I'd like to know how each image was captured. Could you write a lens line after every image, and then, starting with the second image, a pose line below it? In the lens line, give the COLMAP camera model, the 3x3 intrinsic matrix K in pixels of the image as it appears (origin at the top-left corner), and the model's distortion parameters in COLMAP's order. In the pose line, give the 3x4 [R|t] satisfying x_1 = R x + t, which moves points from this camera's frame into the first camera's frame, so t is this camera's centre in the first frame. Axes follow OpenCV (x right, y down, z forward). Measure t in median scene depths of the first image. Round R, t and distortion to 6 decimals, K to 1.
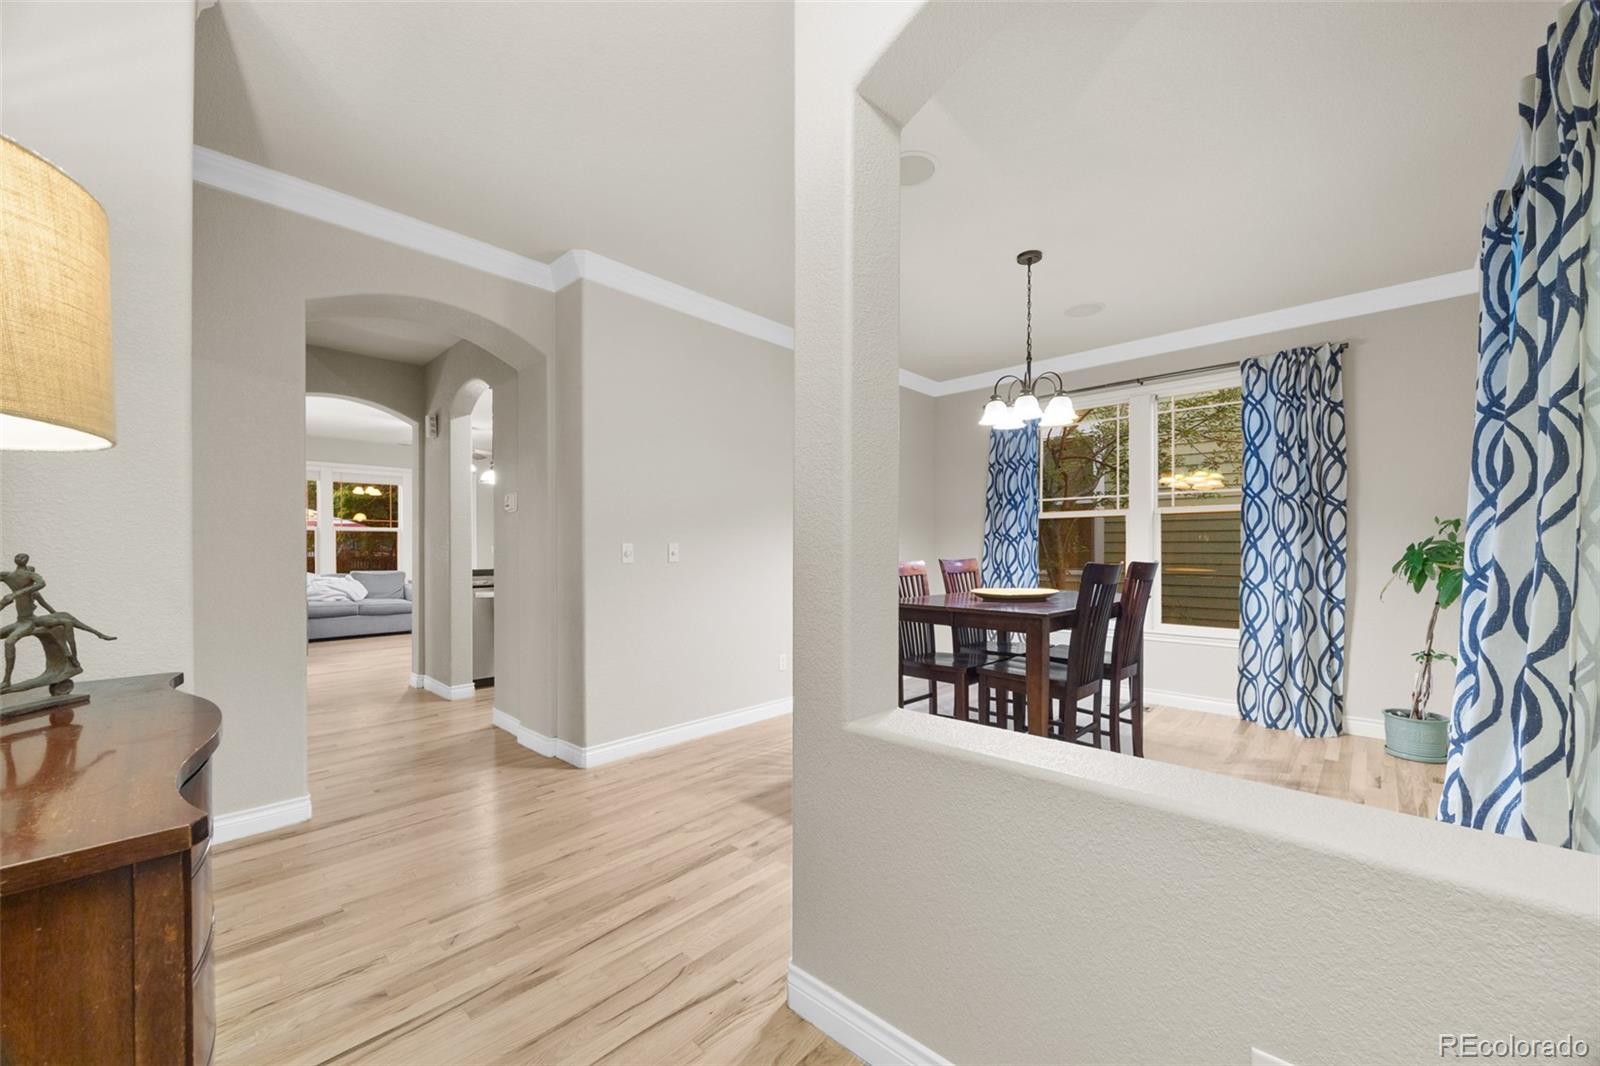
lens RADIAL K [[608.7, 0, 802.8], [0, 608.7, 545.5], [0, 0, 1]] dist [-0.002081, 0.000667]
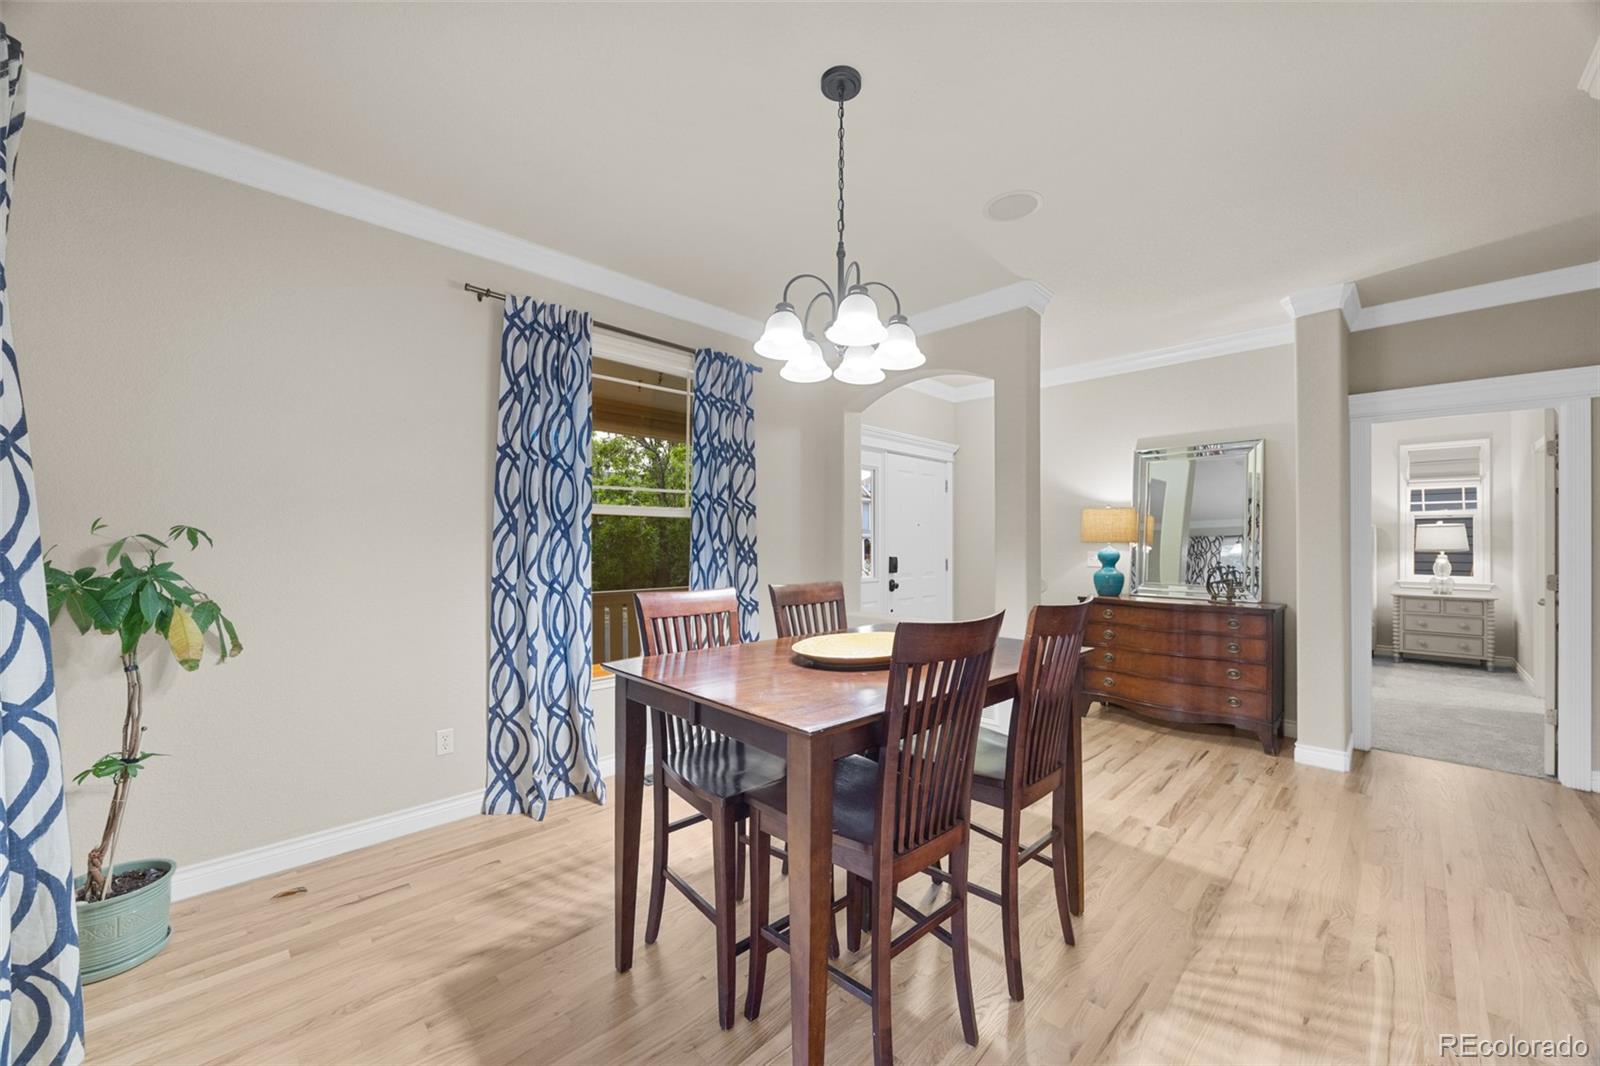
lens RADIAL K [[608.7, 0, 795.1], [0, 608.7, 539.2], [0, 0, 1]] dist [-0.002081, 0.000667]
pose [[-0.999567, -0.003942, 0.029152, 0.387520], [-0.004002, 0.999990, -0.001976, -0.028246], [-0.029144, -0.002092, -0.999573, 1.534742]]
